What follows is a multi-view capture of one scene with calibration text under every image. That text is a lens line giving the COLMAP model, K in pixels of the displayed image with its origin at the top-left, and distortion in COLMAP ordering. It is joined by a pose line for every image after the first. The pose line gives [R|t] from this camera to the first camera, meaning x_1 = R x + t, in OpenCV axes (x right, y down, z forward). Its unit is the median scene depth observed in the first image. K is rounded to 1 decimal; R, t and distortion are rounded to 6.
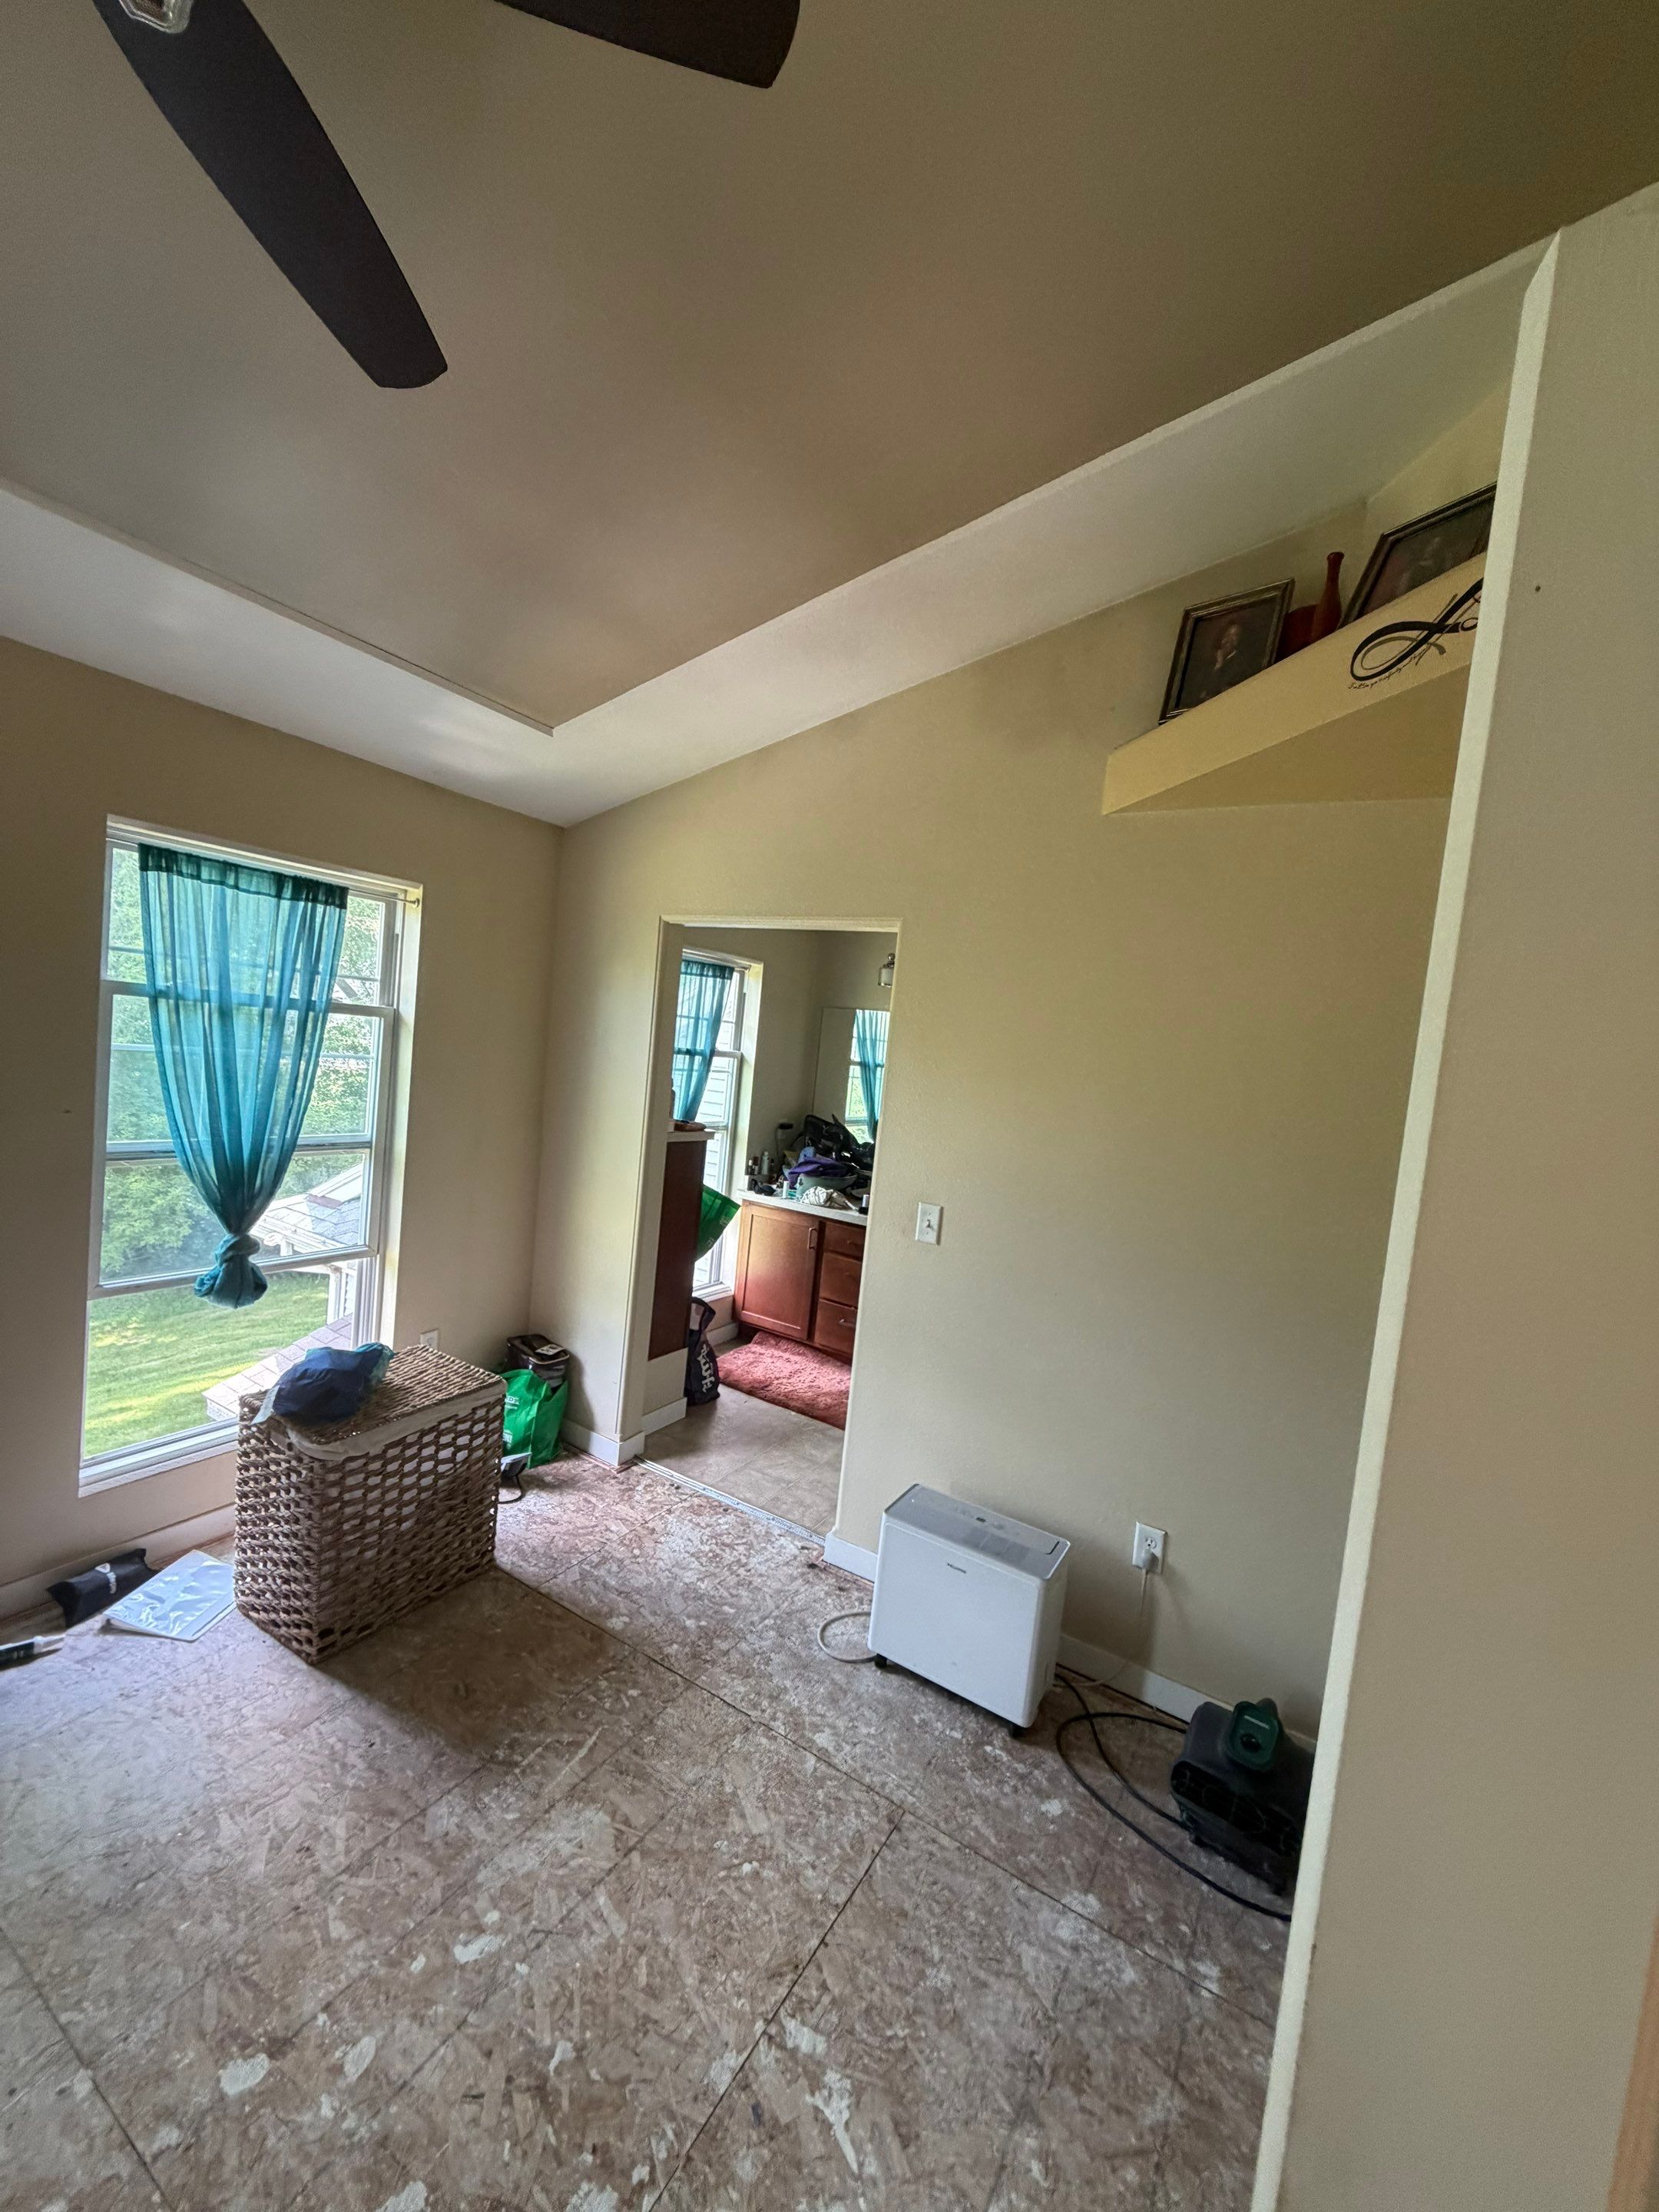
lens RADIAL K [[873.6, 0, 826.6], [0, 873.6, 1105.1], [0, 0, 1]] dist [0.002416, -0.000222]
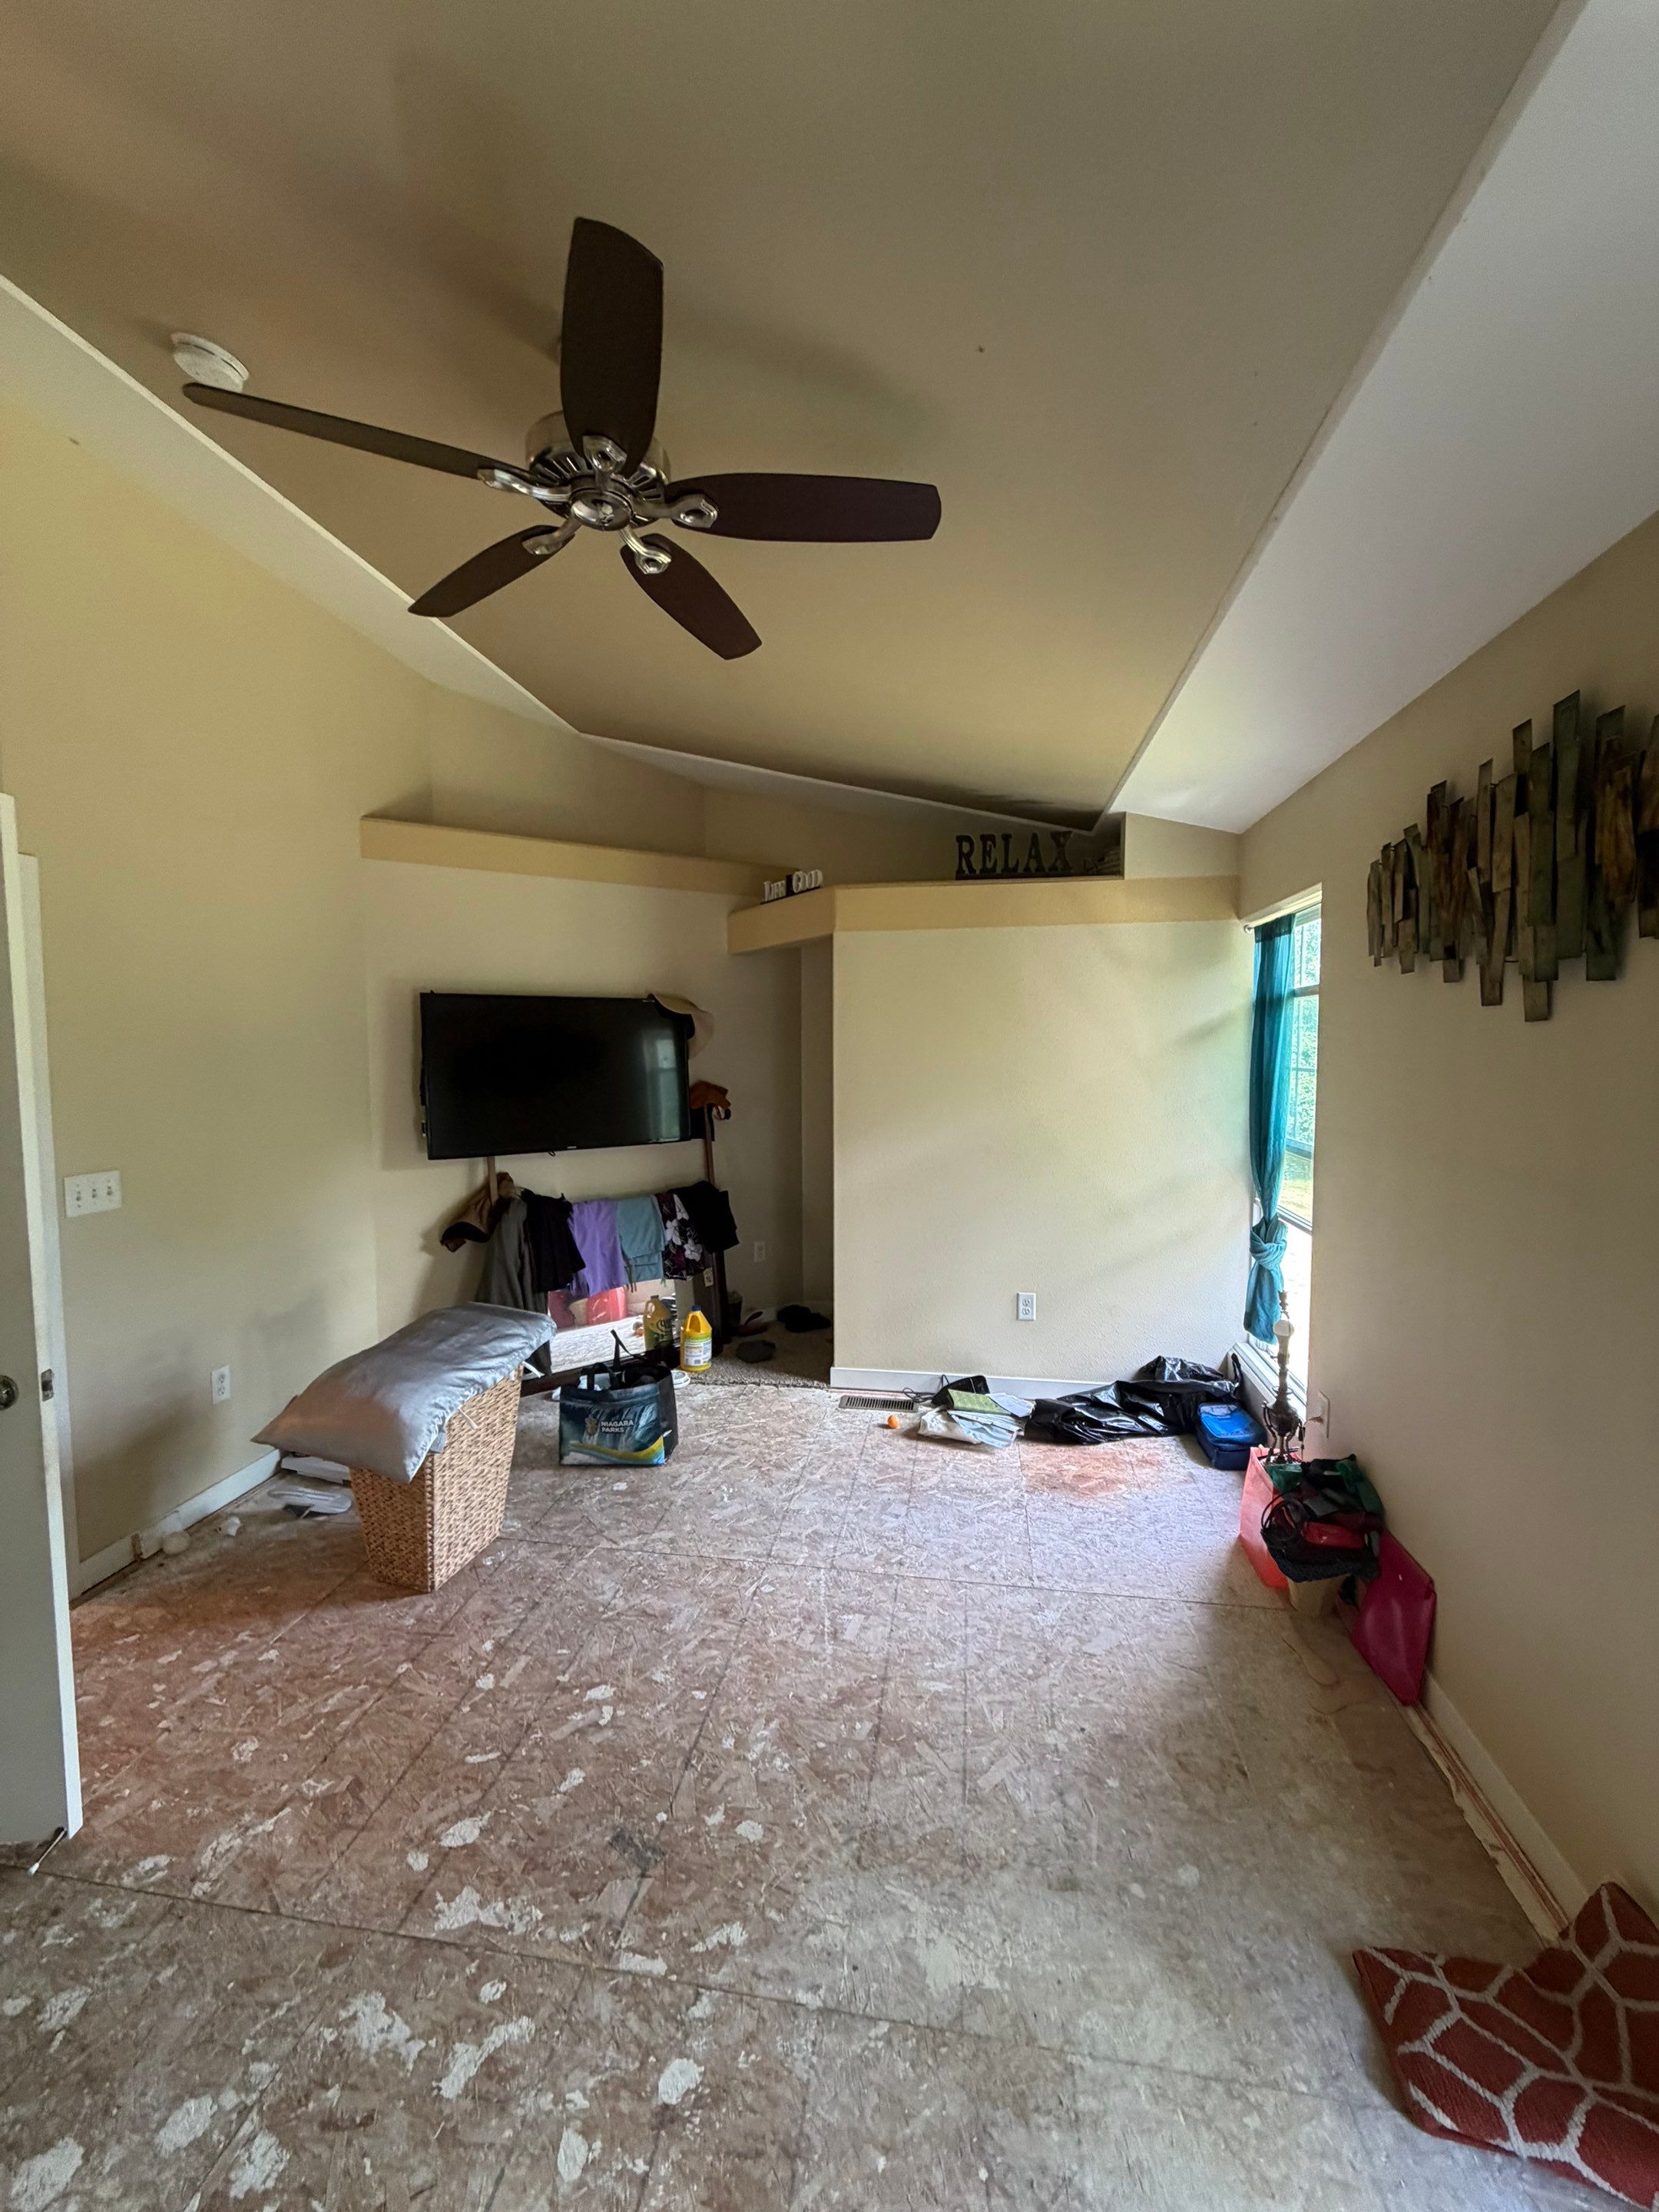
lens RADIAL K [[873.6, 0, 837.1], [0, 873.6, 1103.5], [0, 0, 1]] dist [0.002416, -0.000222]
pose [[-0.919753, -0.064207, -0.387211, -0.220995], [-0.109176, 0.989447, 0.095261, -0.062758], [0.377008, 0.129891, -0.917057, 1.086488]]
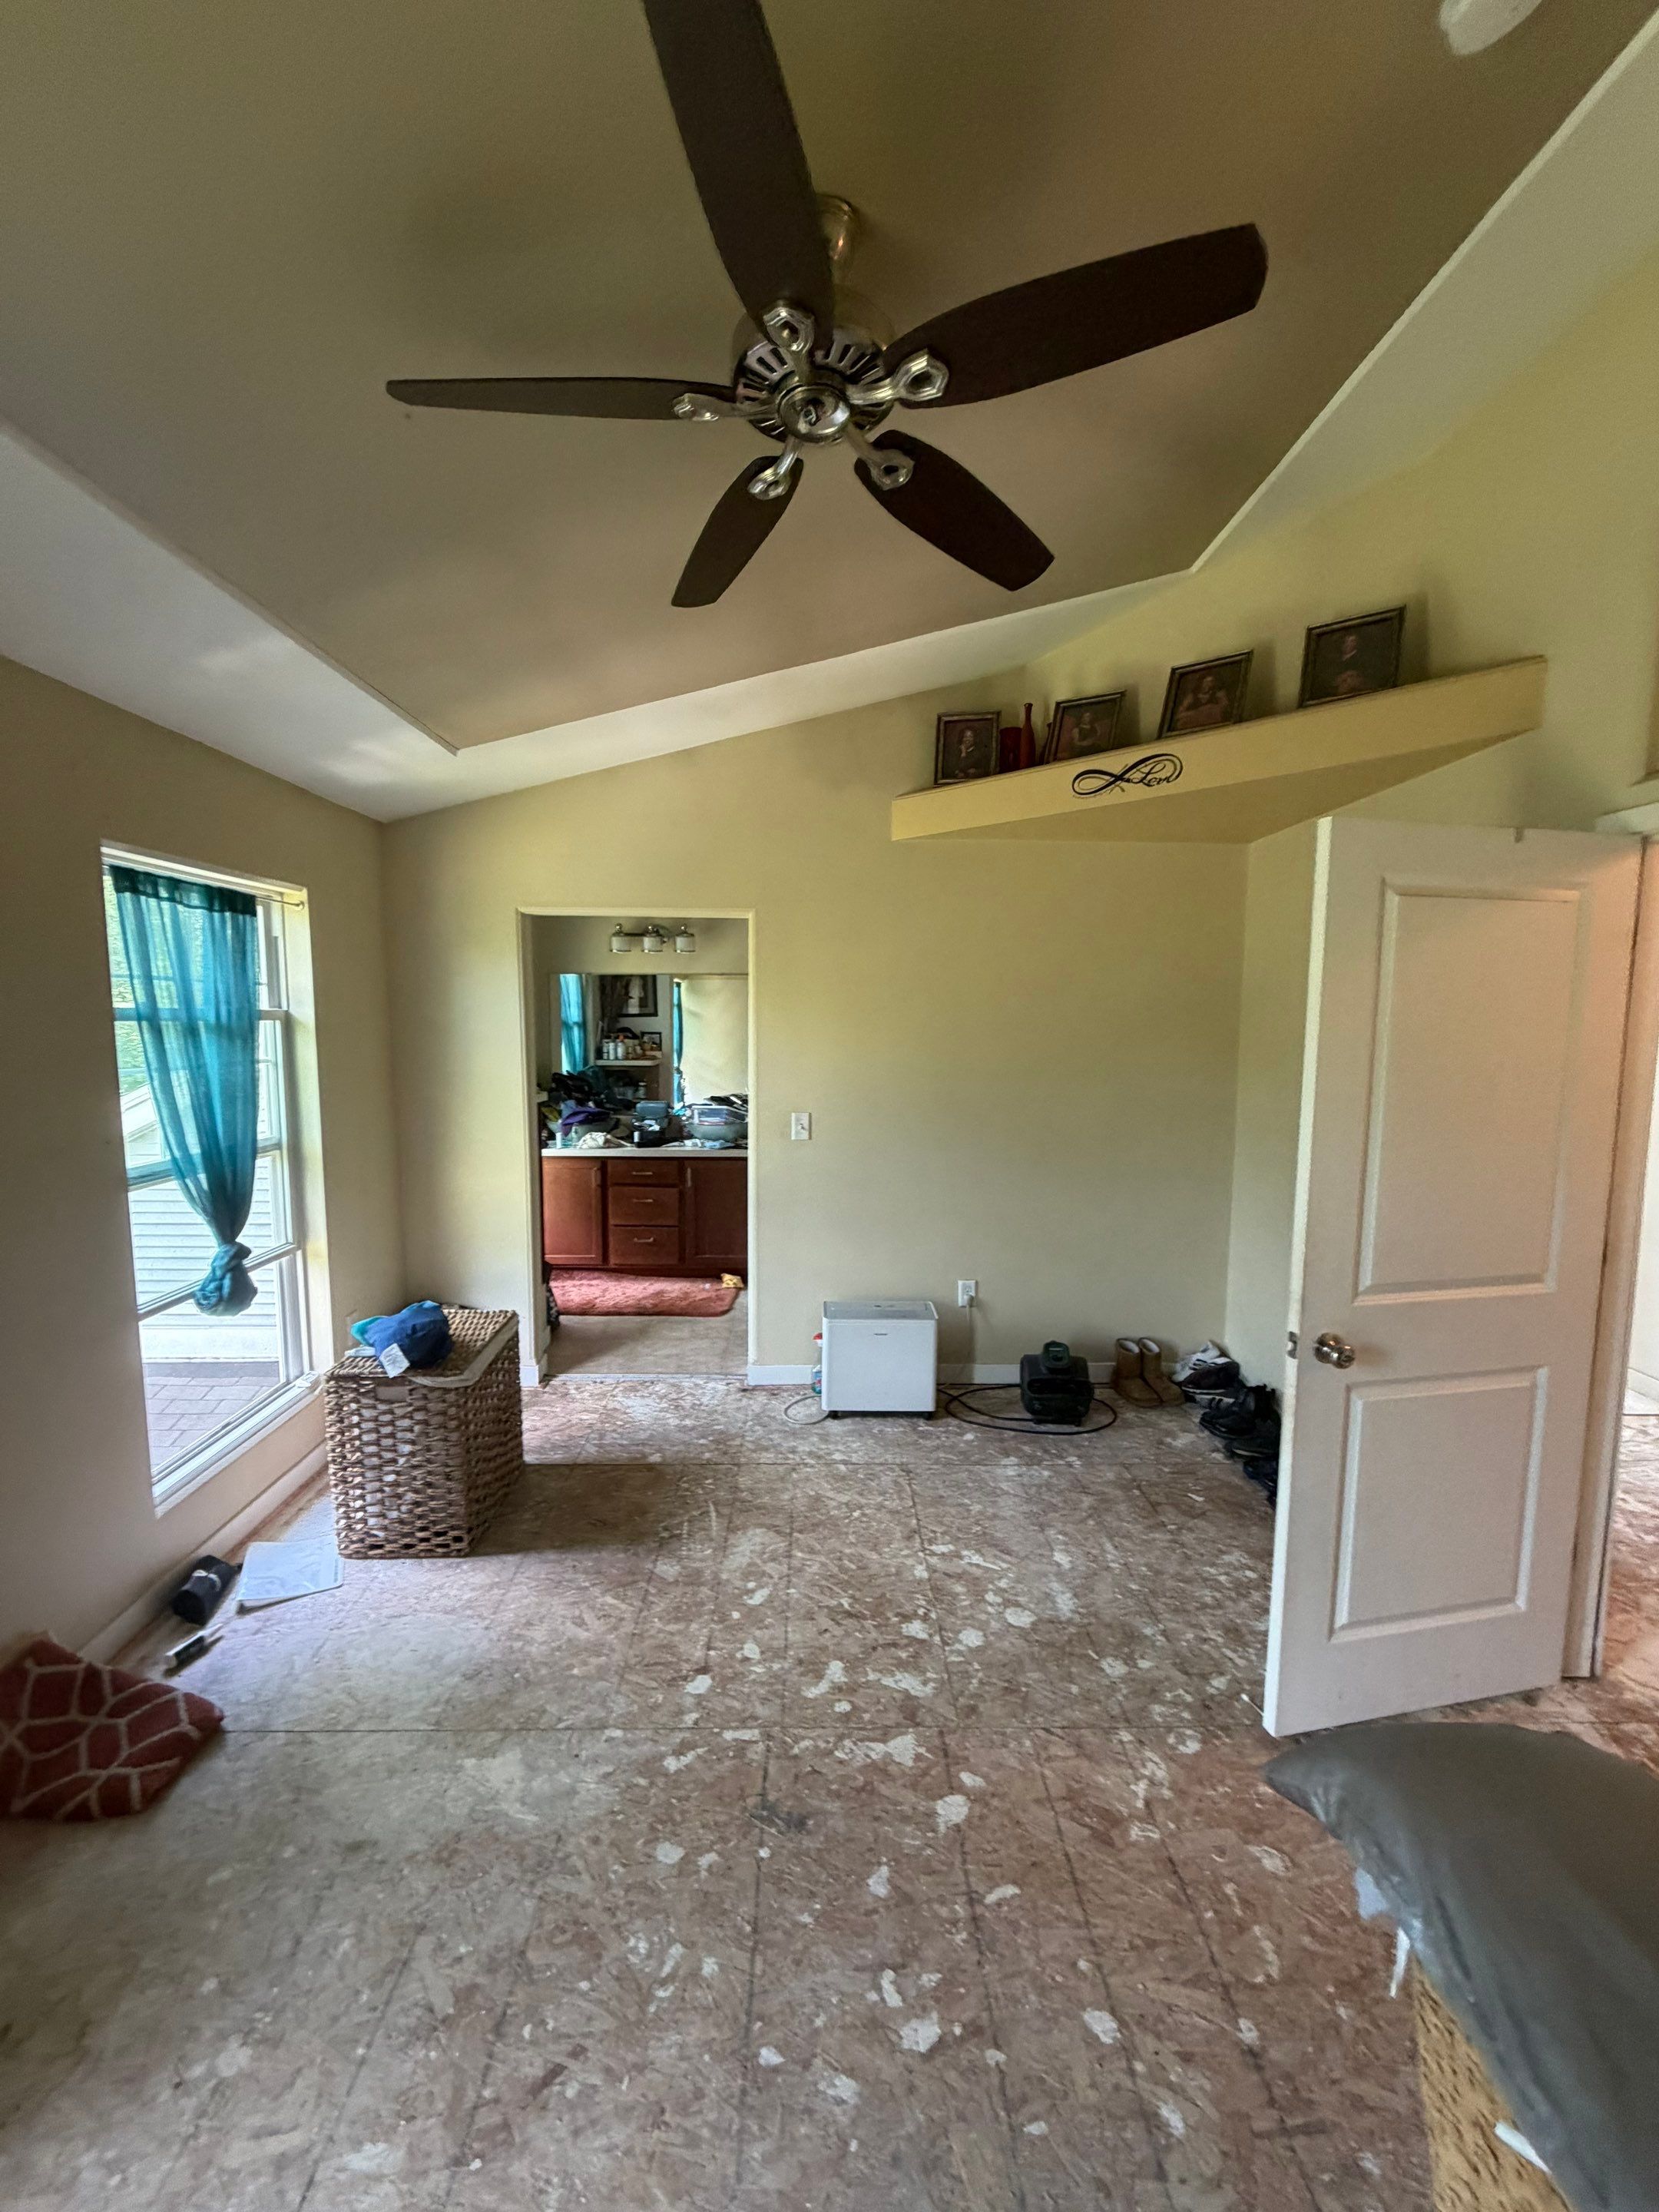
lens RADIAL K [[873.6, 0, 817.6], [0, 873.6, 1105.4], [0, 0, 1]] dist [0.002416, -0.000222]
pose [[0.848674, -0.148284, 0.507704, -0.669895], [0.114688, 0.988650, 0.097041, -0.037875], [-0.516332, -0.024128, 0.856049, -0.263798]]
